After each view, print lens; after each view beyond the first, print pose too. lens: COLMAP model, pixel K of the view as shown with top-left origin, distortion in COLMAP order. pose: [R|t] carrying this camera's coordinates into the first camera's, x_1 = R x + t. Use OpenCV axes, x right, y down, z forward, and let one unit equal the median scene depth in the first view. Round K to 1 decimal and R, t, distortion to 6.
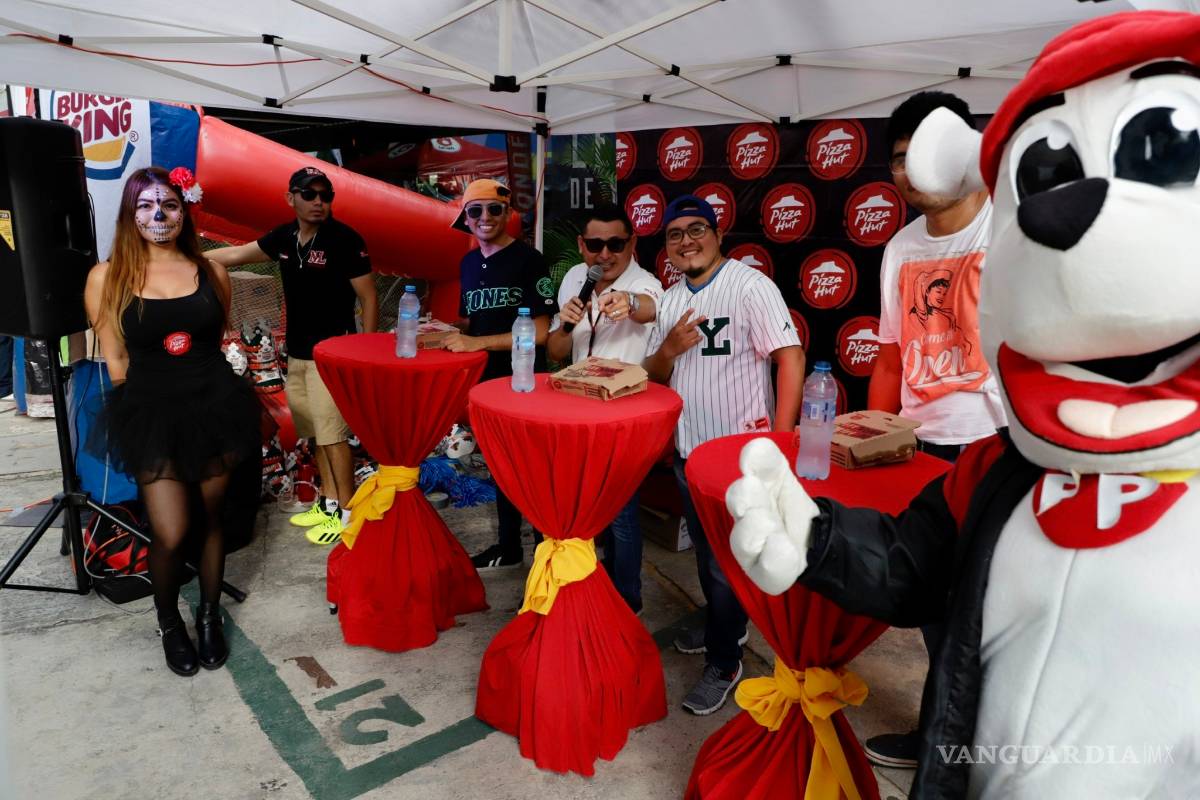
lens RADIAL K [[2051.7, 0, 600.0], [0, 2051.7, 400.0], [0, 0, 1]] dist [0.001030, 0.066715]
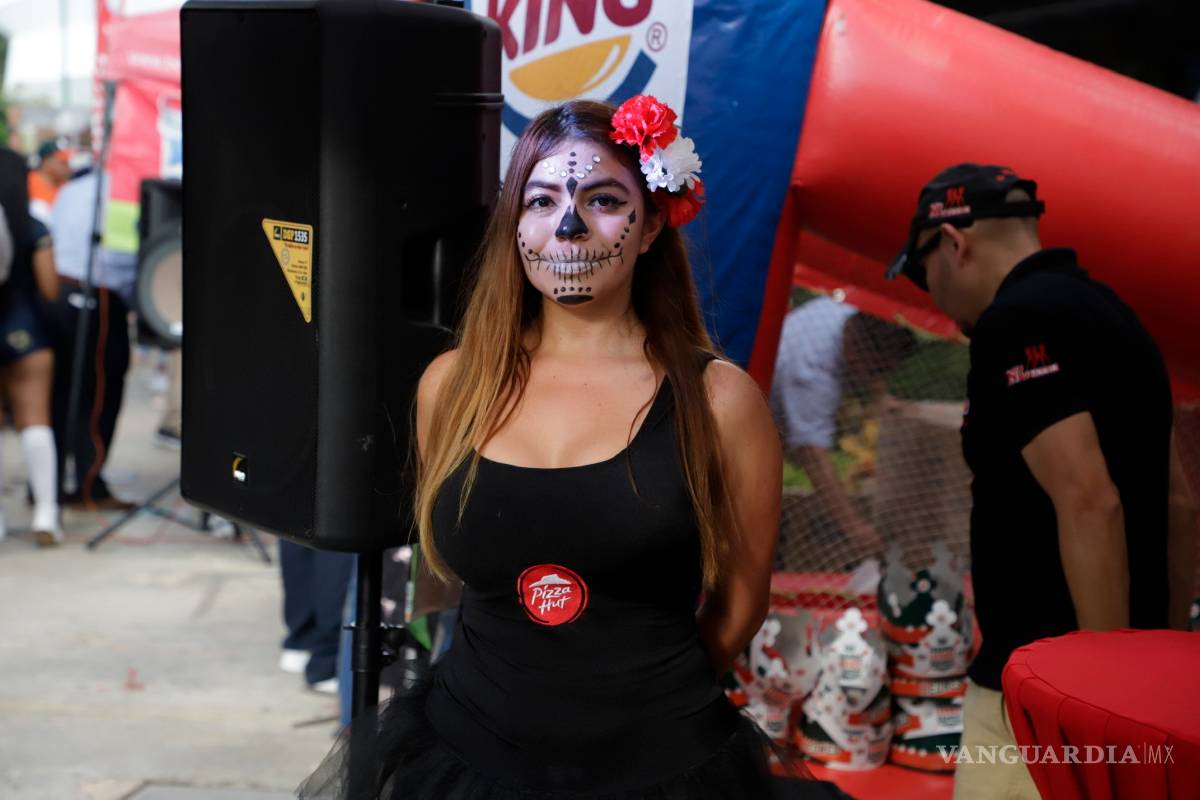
lens RADIAL K [[2051.7, 0, 600.0], [0, 2051.7, 400.0], [0, 0, 1]] dist [0.001030, 0.066715]
pose [[0.717700, 0.038009, -0.695314, 0.031119], [-0.100470, 0.993714, -0.049384, -0.042688], [0.689066, 0.105301, 0.717007, 0.732472]]
